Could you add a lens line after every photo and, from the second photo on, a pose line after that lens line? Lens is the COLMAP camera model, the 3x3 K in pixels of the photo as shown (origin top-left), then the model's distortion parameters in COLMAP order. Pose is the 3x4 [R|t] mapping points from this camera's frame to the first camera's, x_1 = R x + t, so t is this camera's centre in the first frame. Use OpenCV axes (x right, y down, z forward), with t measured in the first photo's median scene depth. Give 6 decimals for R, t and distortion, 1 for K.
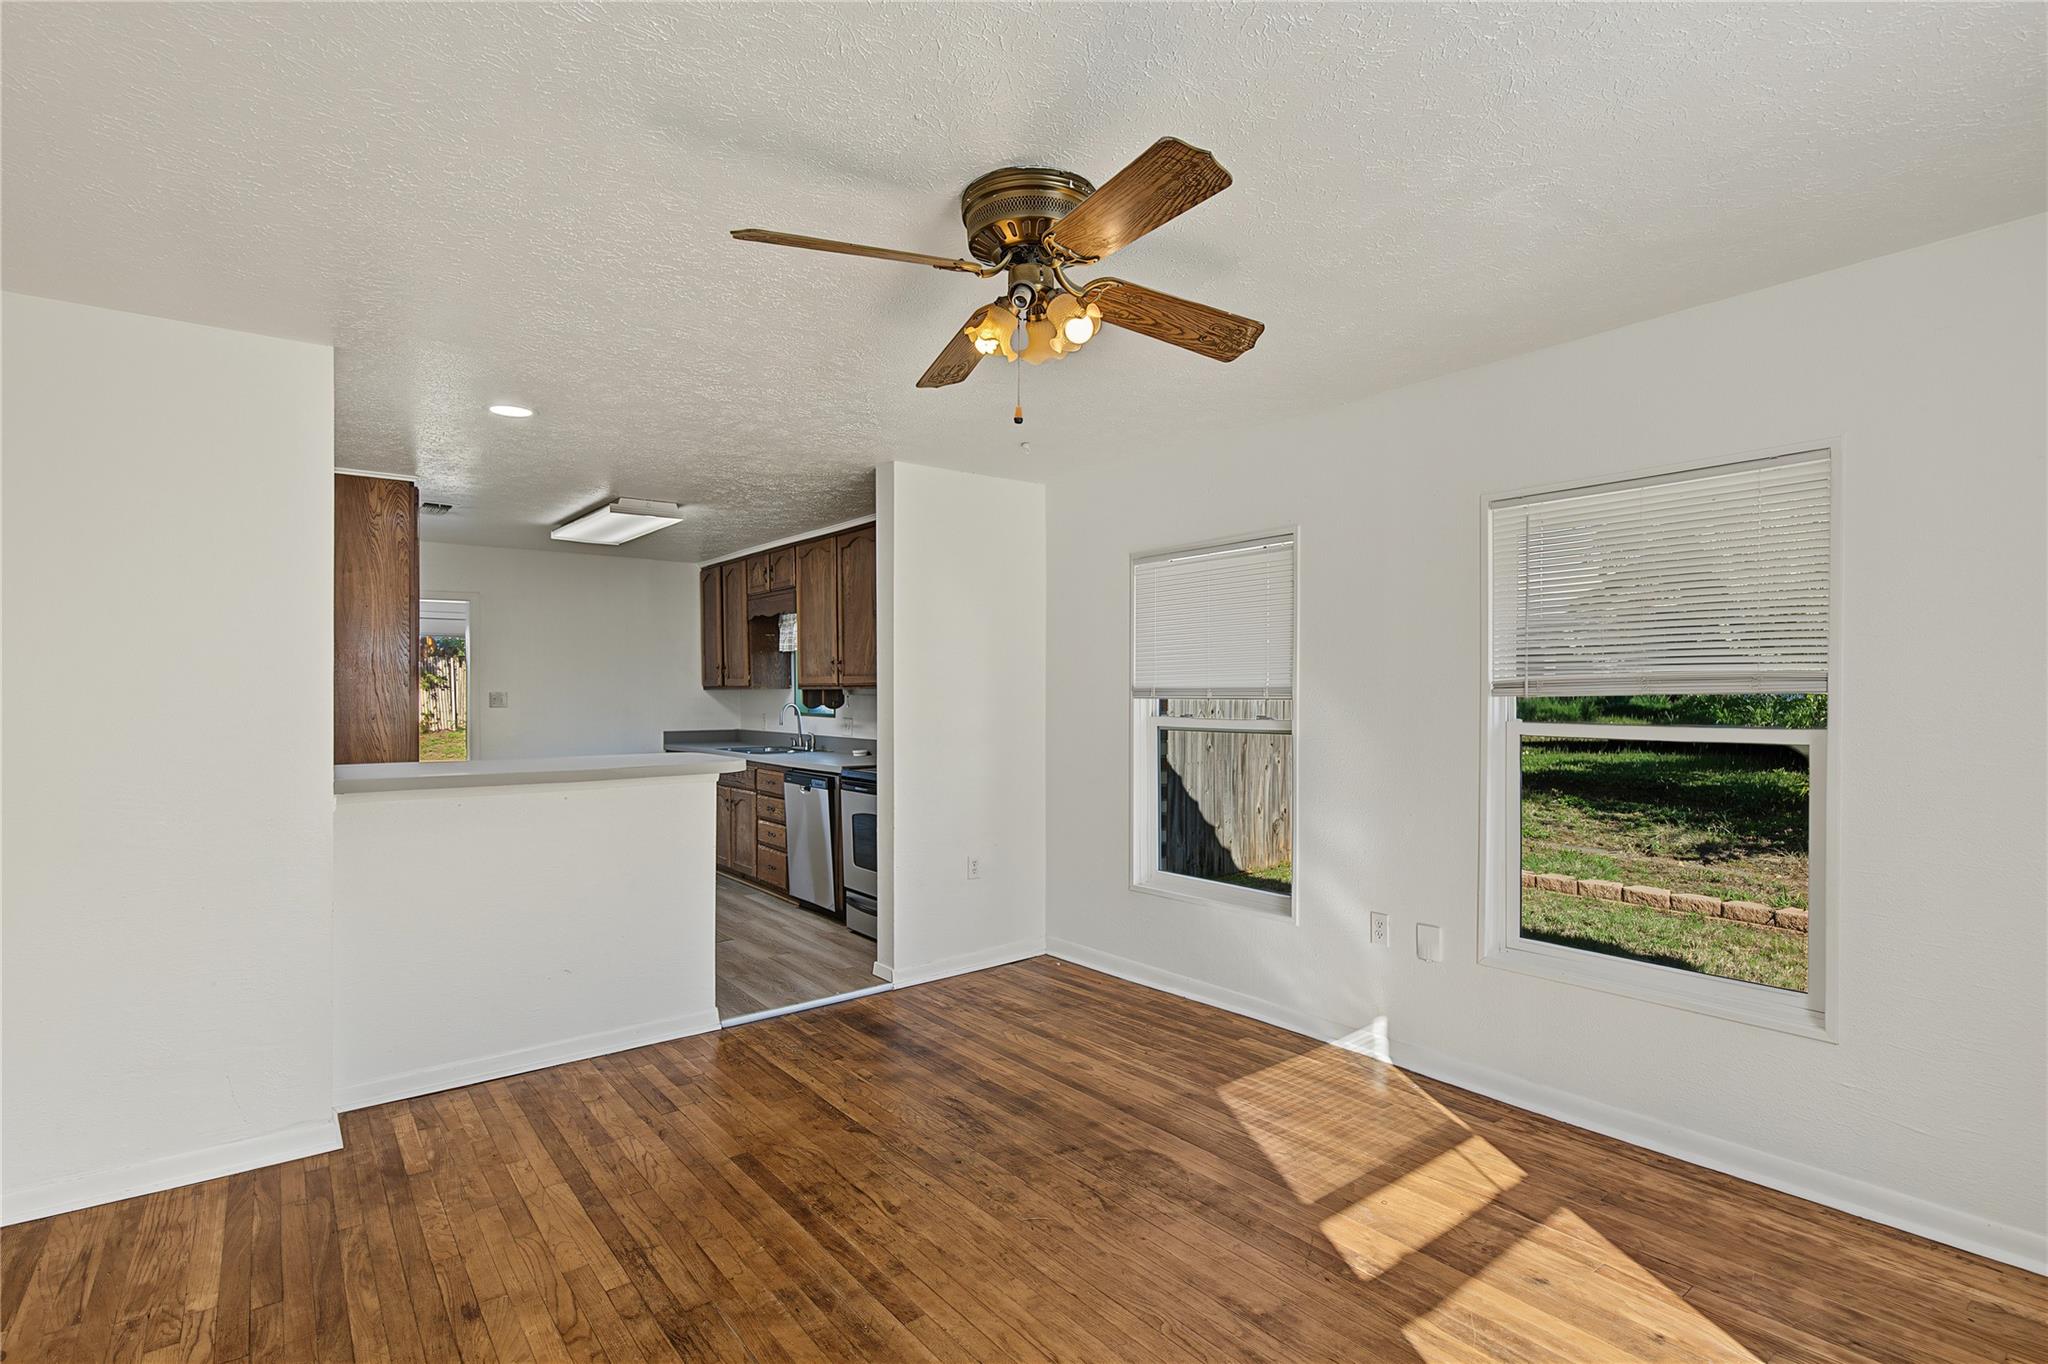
lens RADIAL K [[986.1, 0, 1027.7], [0, 986.1, 693.7], [0, 0, 1]] dist [-0.001671, 0.001707]
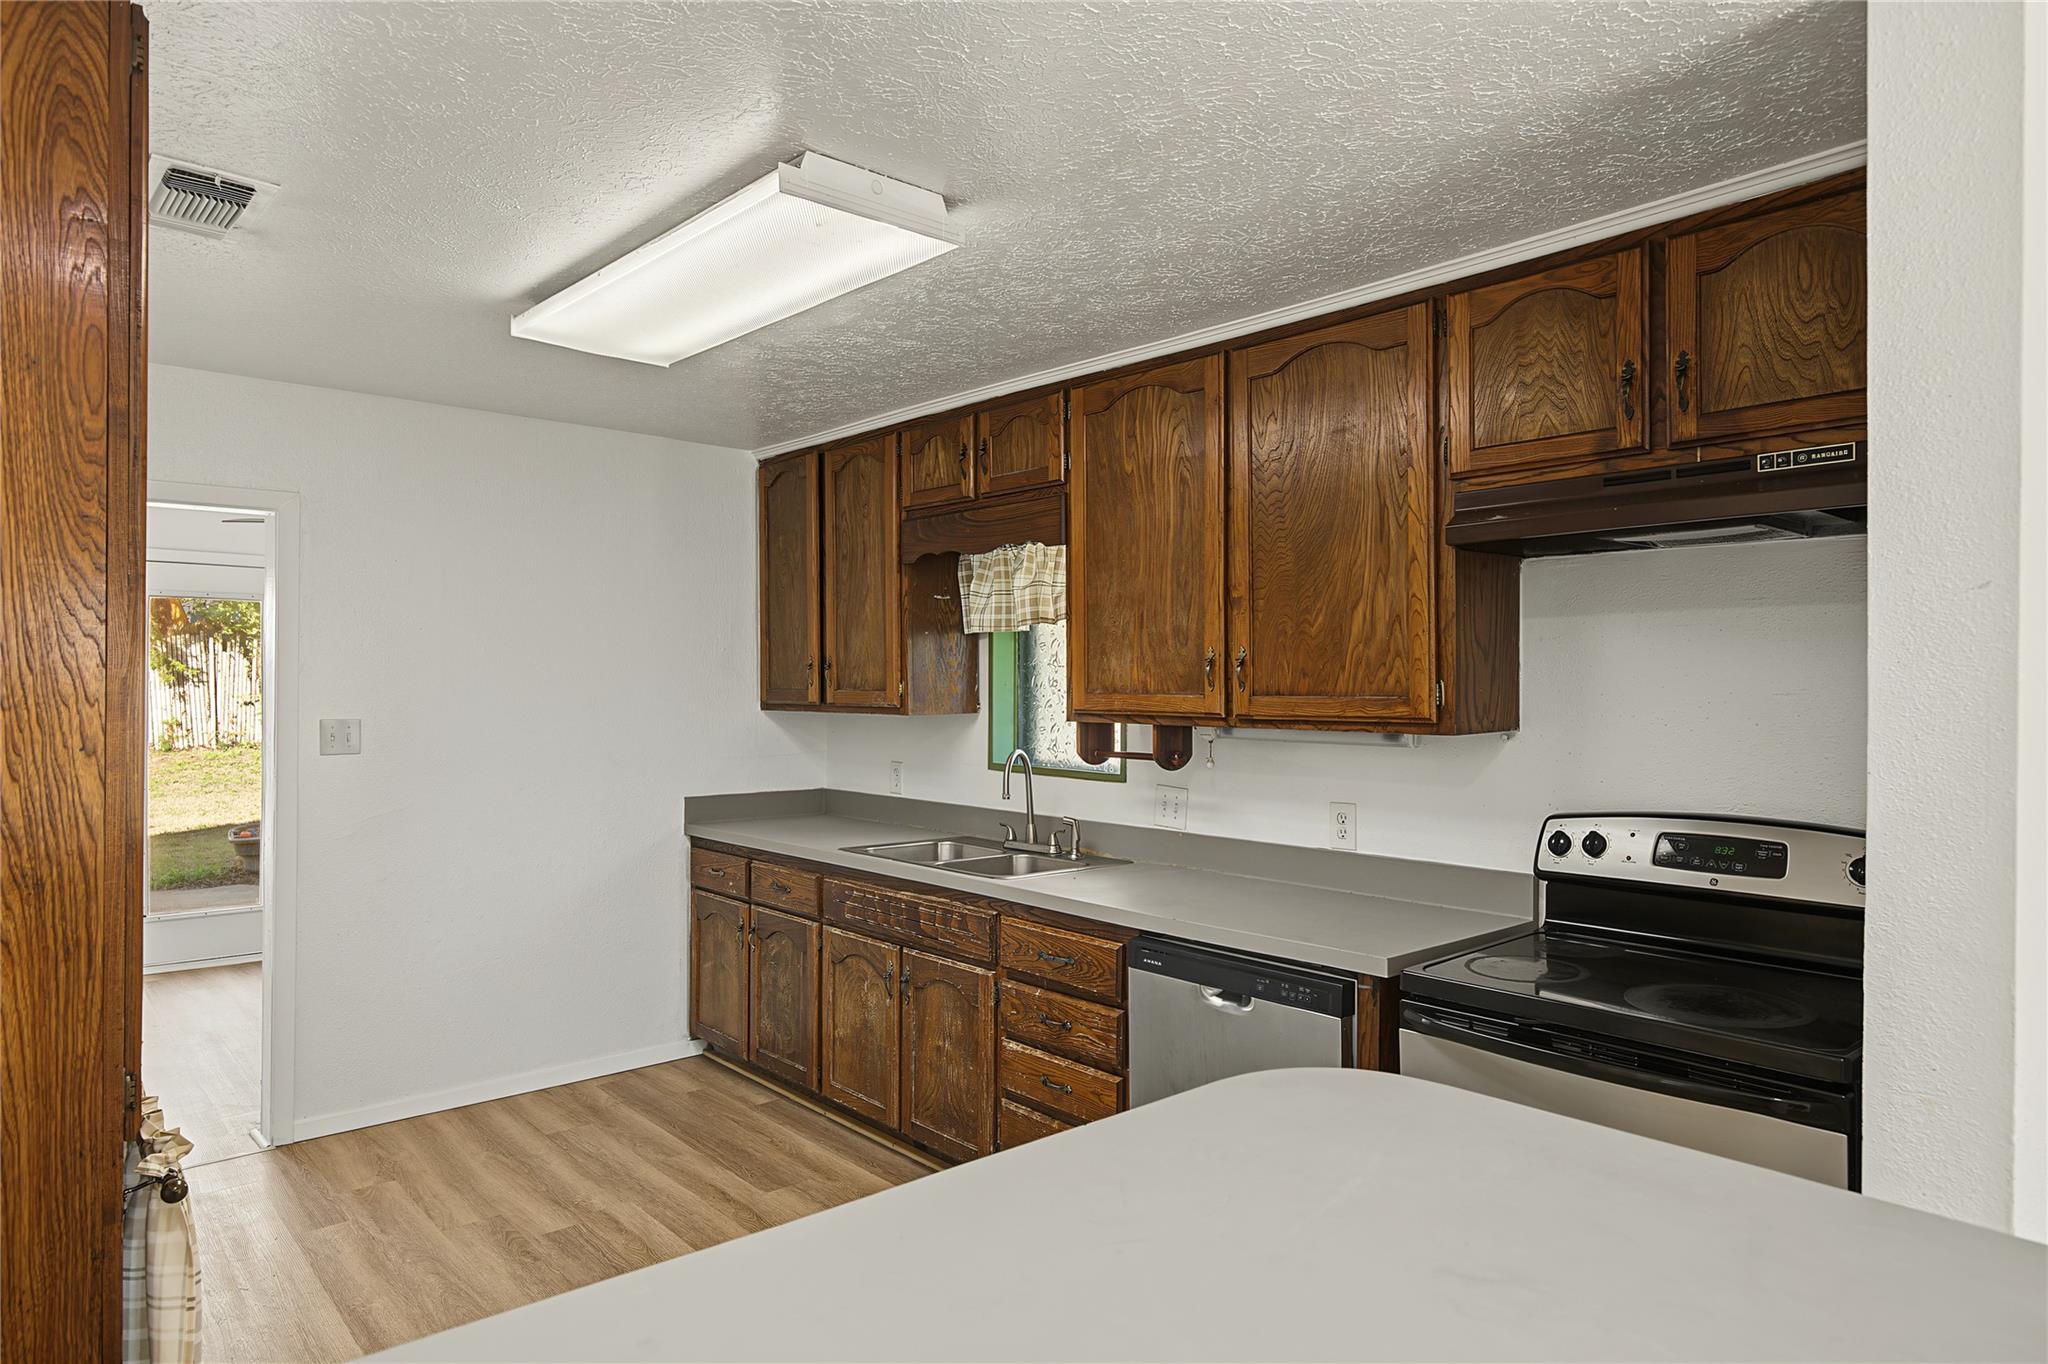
lens RADIAL K [[1207.9, 0, 1009.2], [0, 1207.9, 691.0], [0, 0, 1]] dist [0.000189, 0.000903]
pose [[0.998189, 0.003340, 0.060055, -0.505652], [-0.003671, 0.999979, 0.005392, -0.035101], [-0.060036, -0.005602, 0.998180, 0.822859]]
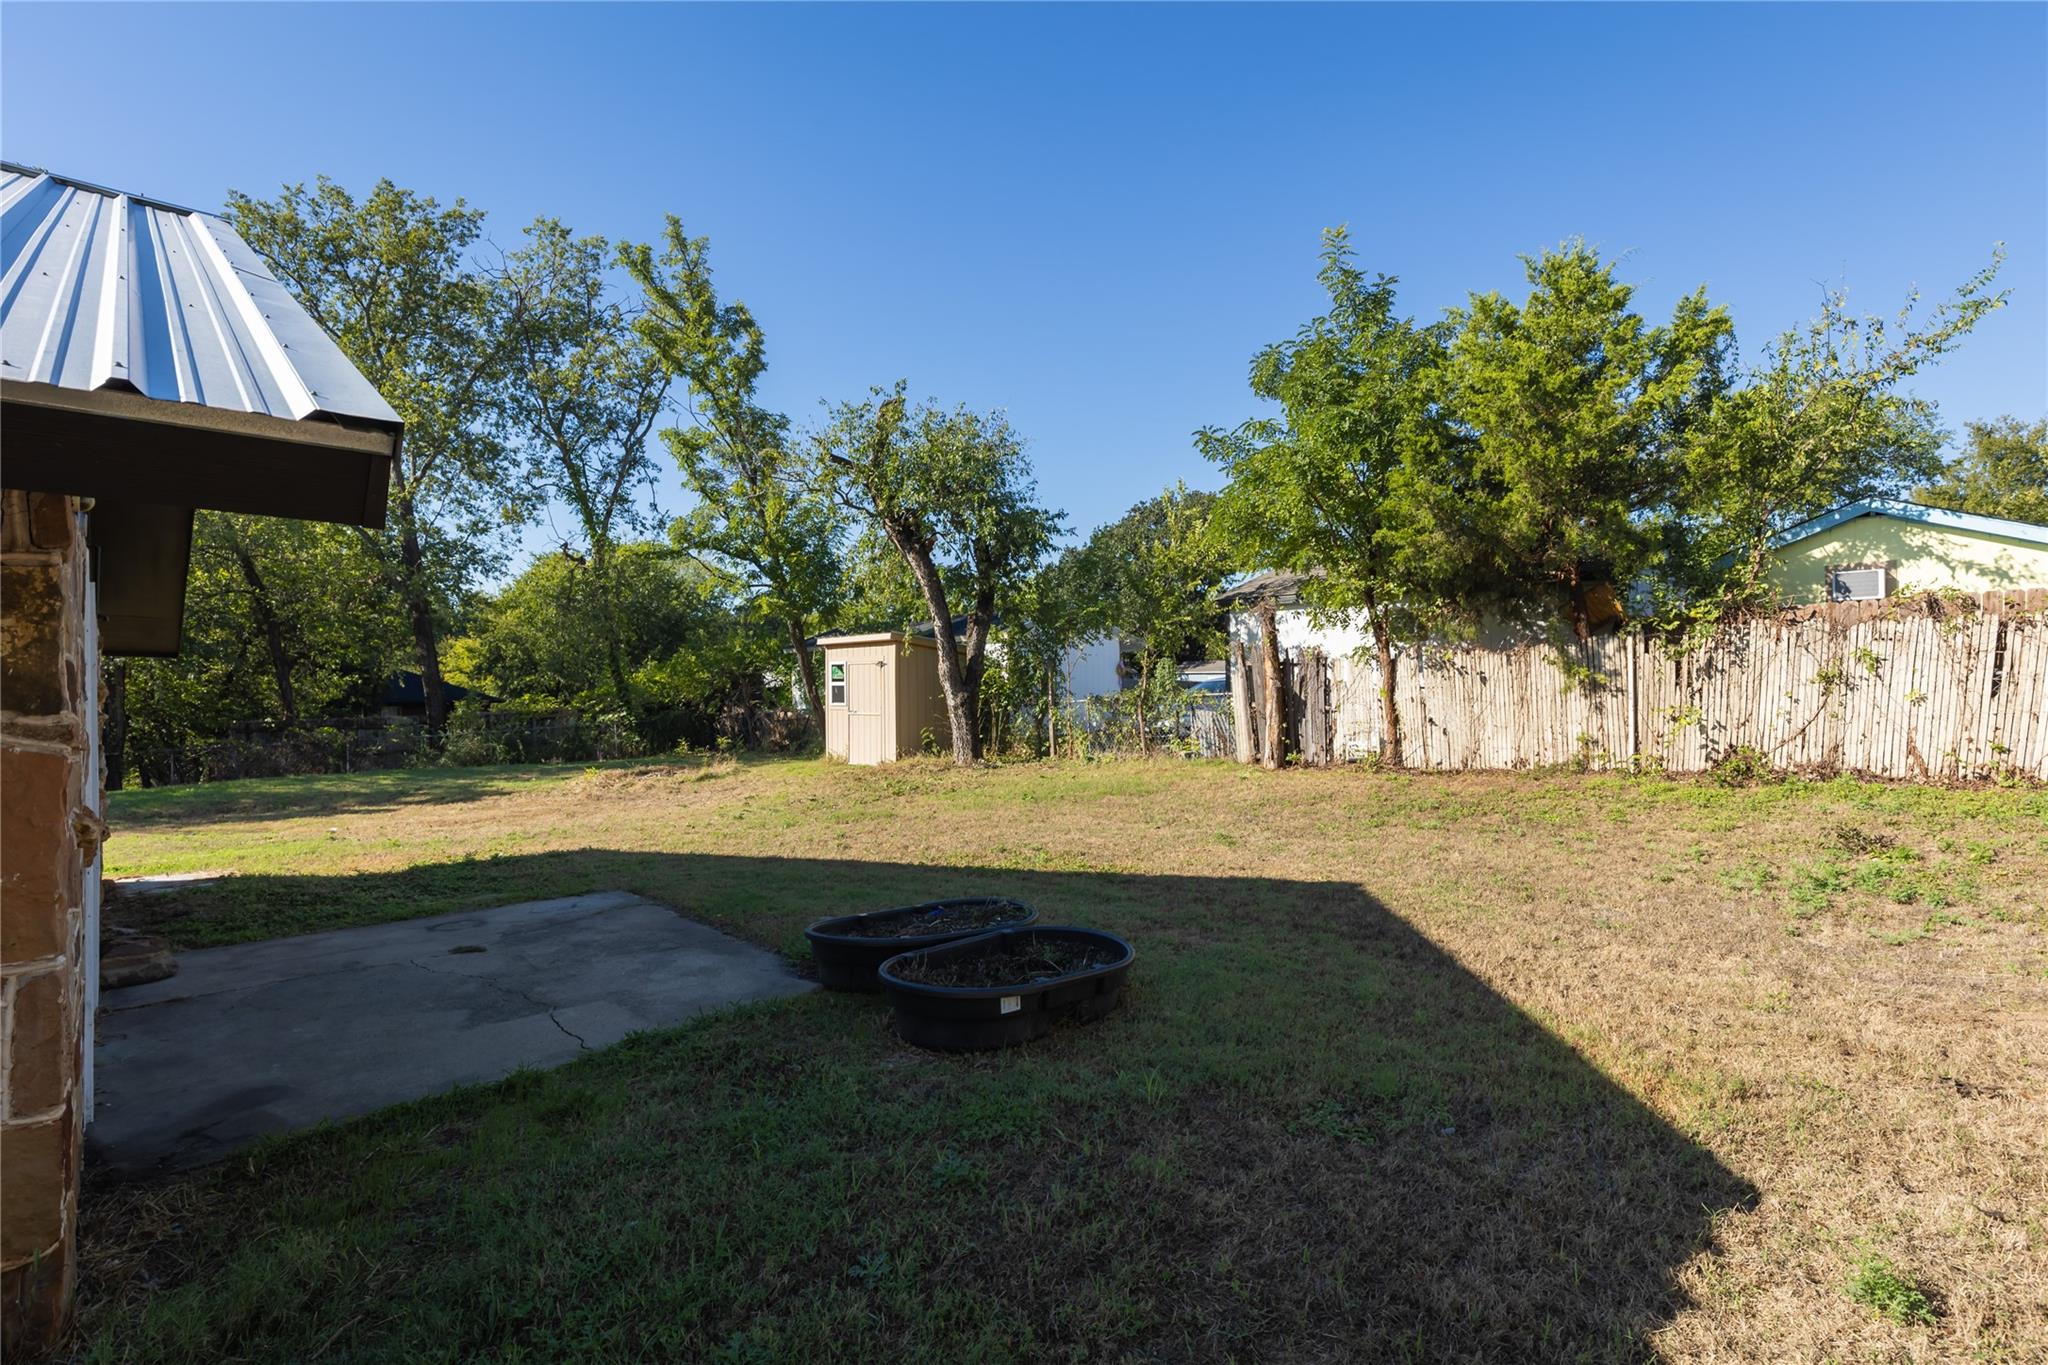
lens RADIAL K [[986.1, 0, 1024.7], [0, 986.1, 689.1], [0, 0, 1]] dist [-0.001671, 0.001707]
pose [[0.475300, -0.003454, -0.879817, -1.292910], [-0.000381, 0.999991, -0.004131, -0.026180], [0.879824, 0.002299, 0.475295, 2.189028]]
